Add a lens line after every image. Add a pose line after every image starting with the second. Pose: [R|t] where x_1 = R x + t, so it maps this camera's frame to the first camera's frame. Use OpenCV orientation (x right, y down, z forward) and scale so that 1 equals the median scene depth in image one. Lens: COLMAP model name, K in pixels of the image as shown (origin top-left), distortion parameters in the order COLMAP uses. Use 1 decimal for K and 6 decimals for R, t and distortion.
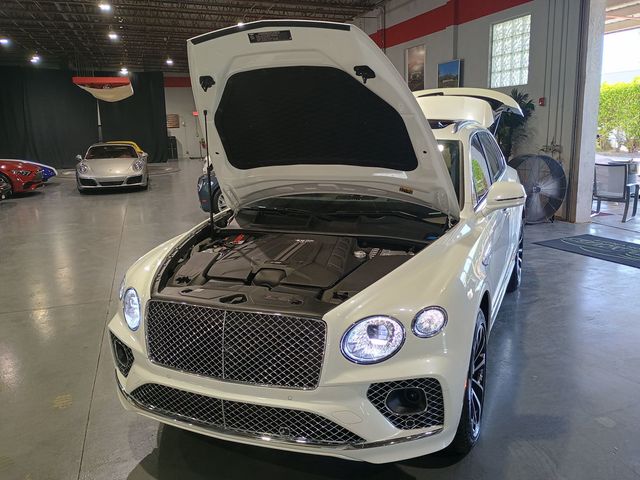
lens RADIAL K [[546.6, 0, 325.2], [0, 546.6, 237.1], [0, 0, 1]] dist [0.055928, -0.063697]
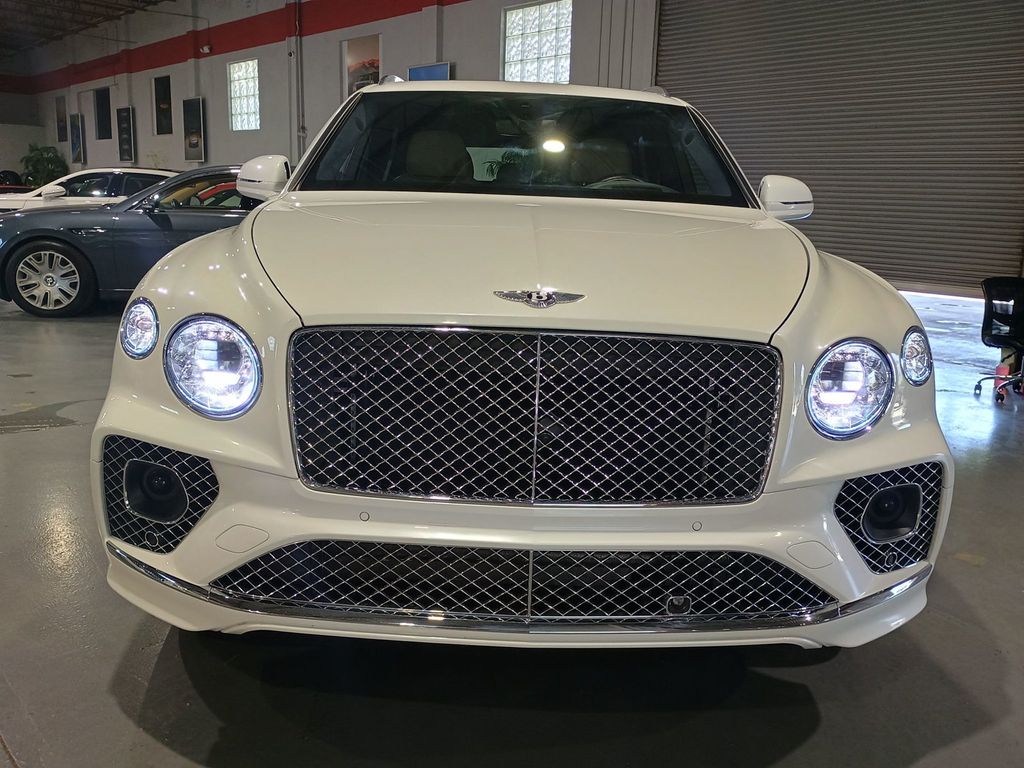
lens RADIAL K [[874.6, 0, 517.1], [0, 874.6, 384.4], [0, 0, 1]] dist [0.055928, -0.063697]
pose [[0.915977, -0.022029, 0.400625, -0.464821], [0.021590, 0.999751, 0.005612, 0.167107], [-0.400649, 0.003509, 0.916225, 0.399935]]
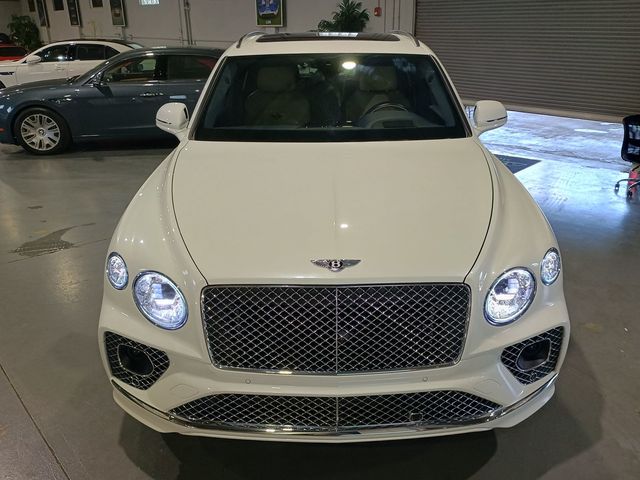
lens RADIAL K [[546.6, 0, 325.3], [0, 546.6, 245.7], [0, 0, 1]] dist [0.055928, -0.063697]
pose [[0.921191, -0.124148, 0.368776, -0.470331], [0.063873, 0.983126, 0.171415, -0.054649], [-0.383834, -0.134351, 0.913576, 0.320071]]
